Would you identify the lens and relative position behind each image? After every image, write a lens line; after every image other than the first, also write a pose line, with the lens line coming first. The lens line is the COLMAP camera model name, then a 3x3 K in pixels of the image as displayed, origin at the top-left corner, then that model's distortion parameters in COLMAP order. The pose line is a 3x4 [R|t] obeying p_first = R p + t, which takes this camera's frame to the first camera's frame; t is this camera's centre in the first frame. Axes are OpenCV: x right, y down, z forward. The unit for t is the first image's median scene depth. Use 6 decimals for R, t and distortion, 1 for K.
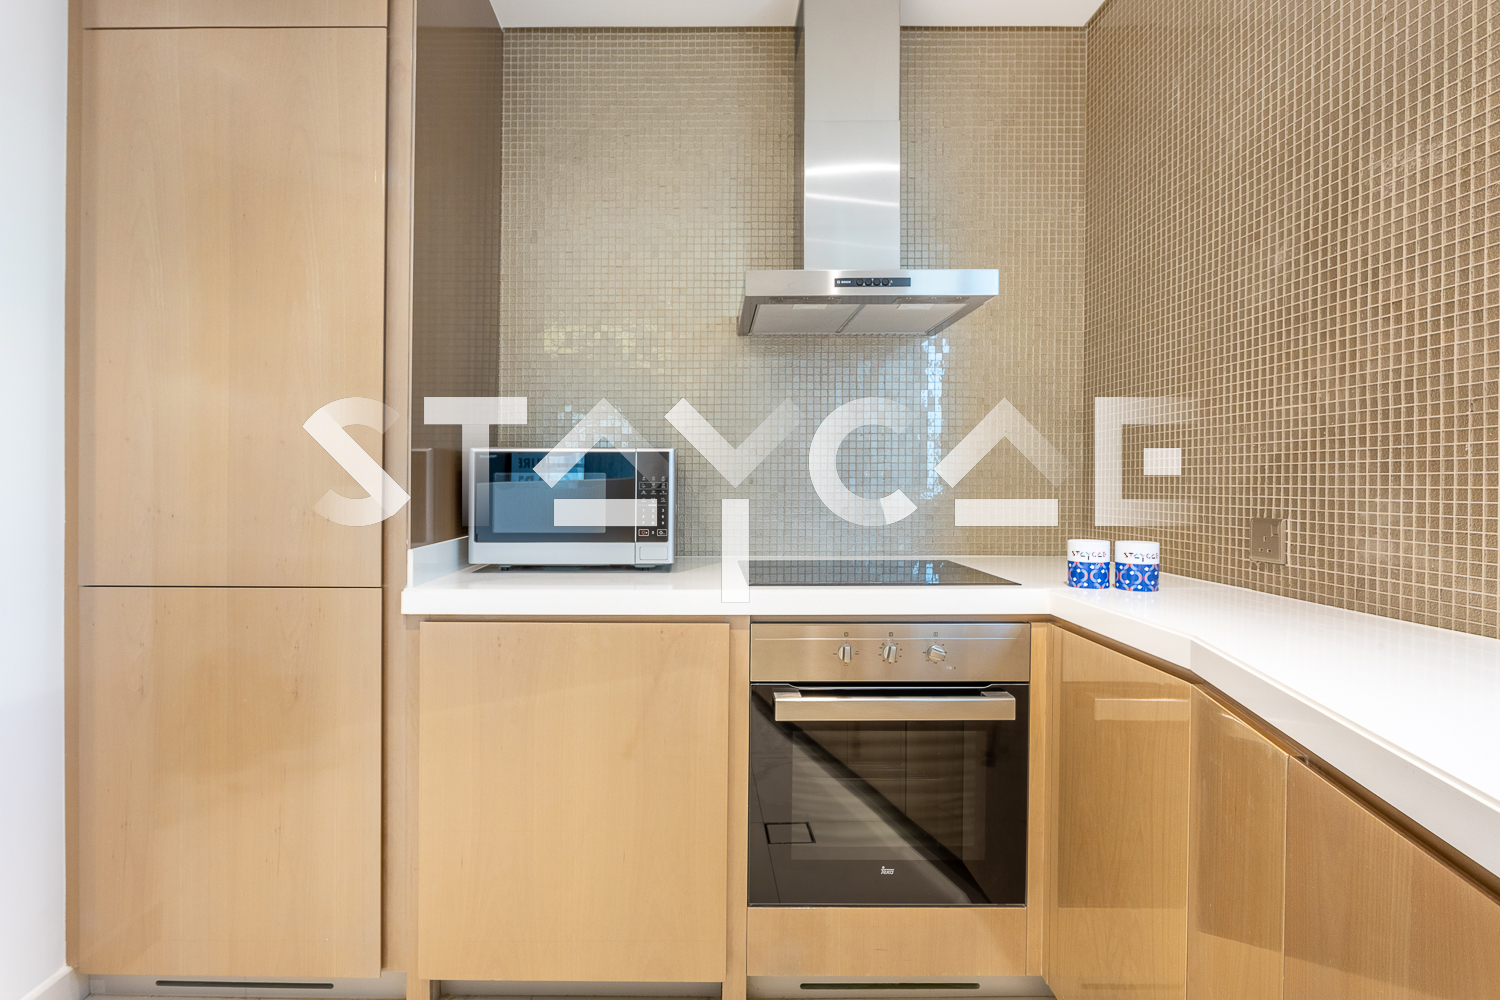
lens RADIAL K [[763.5, 0, 750.2], [0, 763.5, 485.5], [0, 0, 1]] dist [-0.010276, 0.001585]
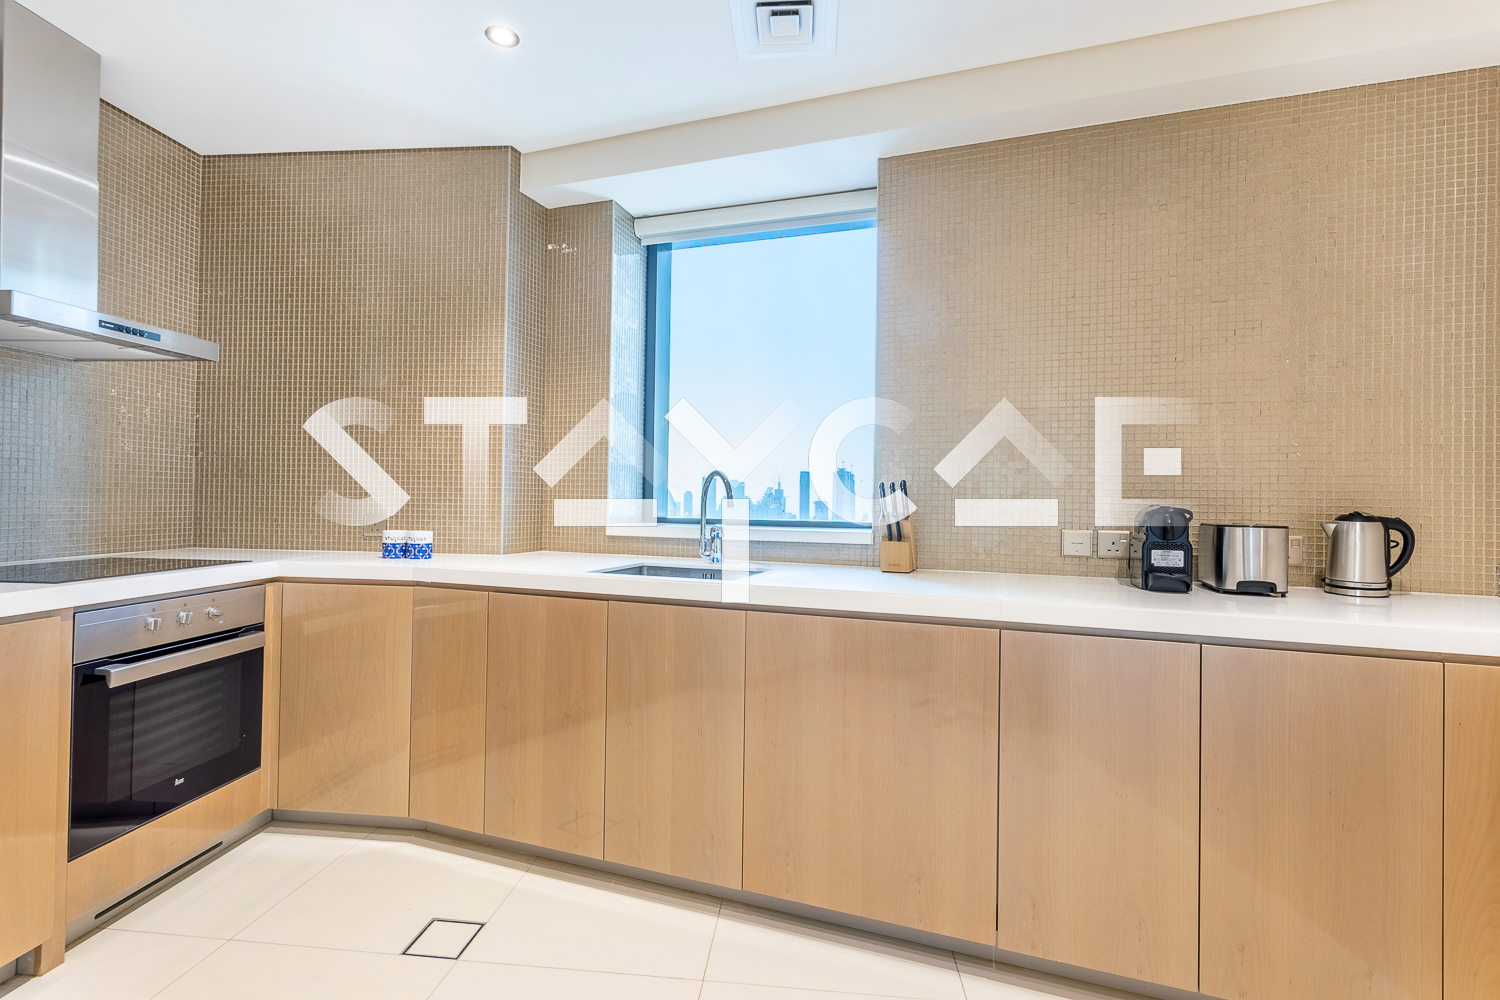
lens RADIAL K [[712.0, 0, 750.1], [0, 712.0, 498.0], [0, 0, 1]] dist [-0.003764, -0.000118]
pose [[0.077017, 0.000790, 0.997029, -1.161838], [-0.009434, 0.999956, -0.000063, -0.006472], [-0.996985, -0.009401, 0.077021, -0.117351]]
